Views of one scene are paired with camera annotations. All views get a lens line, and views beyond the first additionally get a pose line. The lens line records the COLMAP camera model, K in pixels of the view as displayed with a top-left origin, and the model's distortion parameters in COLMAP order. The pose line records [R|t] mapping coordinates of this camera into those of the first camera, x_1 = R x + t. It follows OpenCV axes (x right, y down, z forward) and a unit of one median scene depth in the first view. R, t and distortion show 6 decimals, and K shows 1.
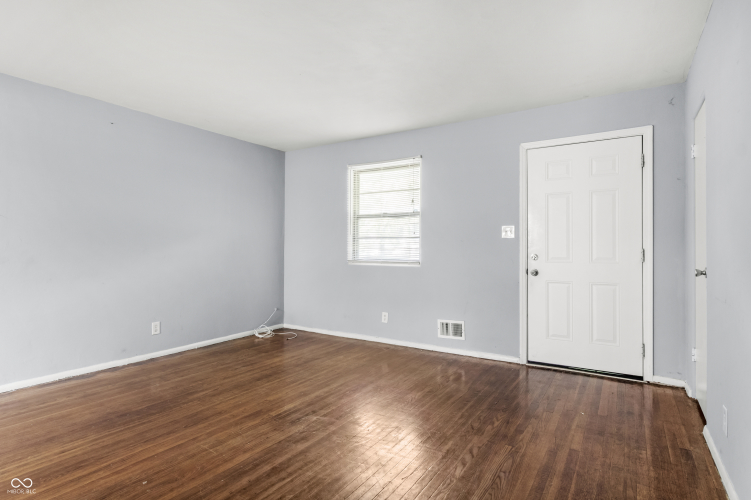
lens RADIAL K [[403.2, 0, 375.5], [0, 403.2, 250.0], [0, 0, 1]] dist [-0.001001, -0.000340]
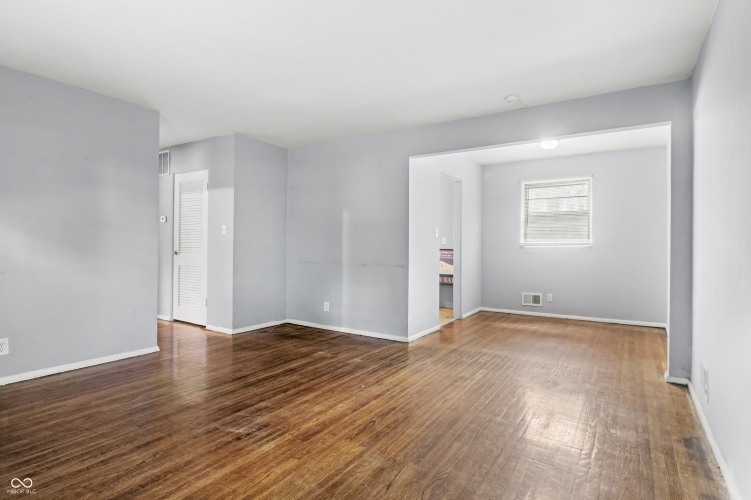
lens RADIAL K [[394.7, 0, 373.3], [0, 394.7, 242.2], [0, 0, 1]] dist [-0.000051, 0.000561]
pose [[-0.999918, -0.009482, 0.008622, -0.418718], [-0.009513, 0.999949, -0.003510, -0.001982], [-0.008588, -0.003592, -0.999957, 1.751275]]
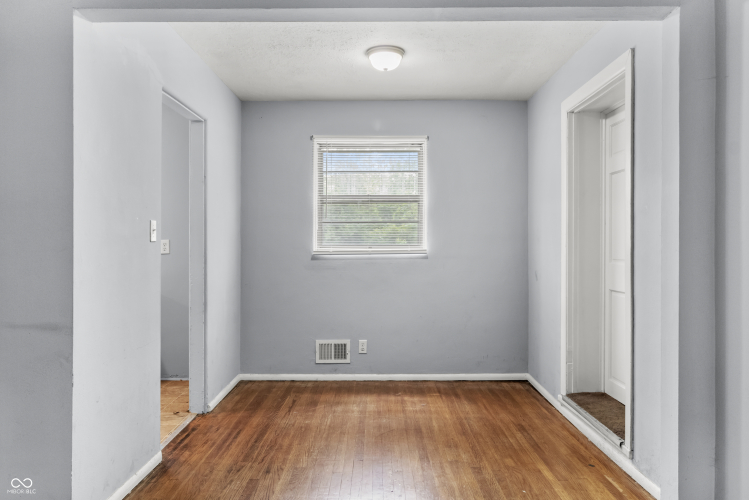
lens RADIAL K [[538.8, 0, 374.5], [0, 538.8, 250.0], [0, 0, 1]] dist [0.003374, 0.000843]
pose [[-0.845691, -0.001599, -0.533671, -0.503957], [-0.006222, 0.999957, 0.006863, -0.027223], [0.533637, 0.009125, -0.845664, 1.013839]]
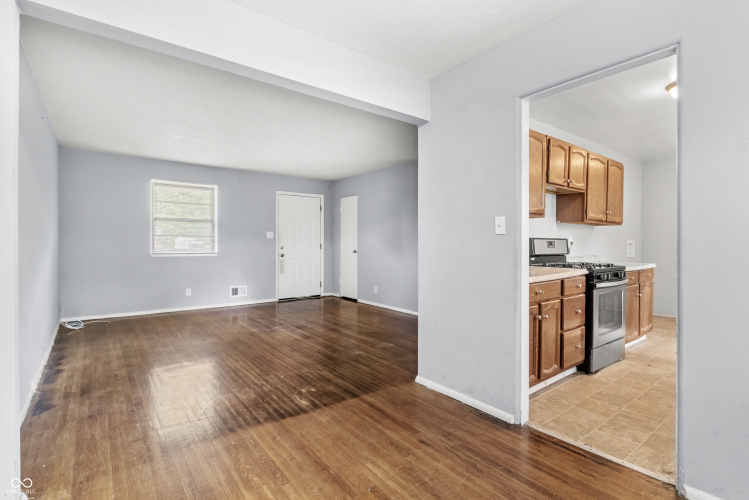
lens RADIAL K [[364.3, 0, 371.8], [0, 364.3, 244.4], [0, 0, 1]] dist [-0.001000, -0.000237]
pose [[0.344290, -0.006459, 0.938841, -1.596378], [0.000619, 0.999978, 0.006652, -0.016090], [-0.938863, -0.001709, 0.344287, -0.087378]]
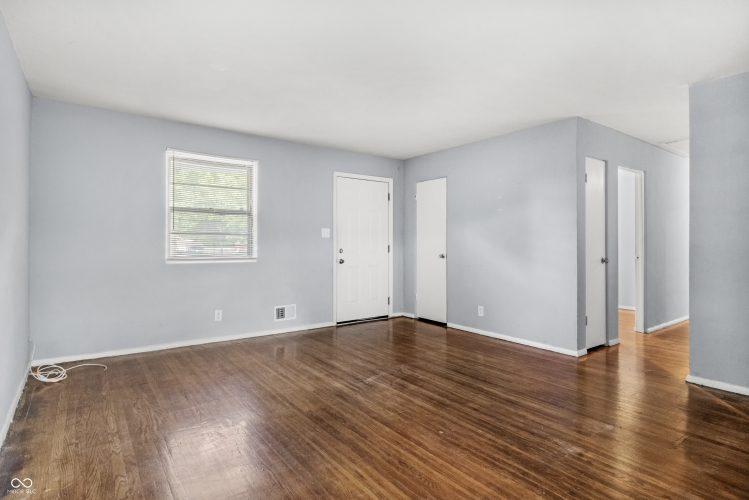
lens RADIAL K [[393.6, 0, 372.3], [0, 393.6, 242.3], [0, 0, 1]] dist [-0.000051, 0.000561]
pose [[0.360604, 0.001775, 0.932717, -1.219612], [0.000581, 0.999998, -0.002128, -0.014376], [-0.932719, 0.001309, 0.360602, 0.505791]]
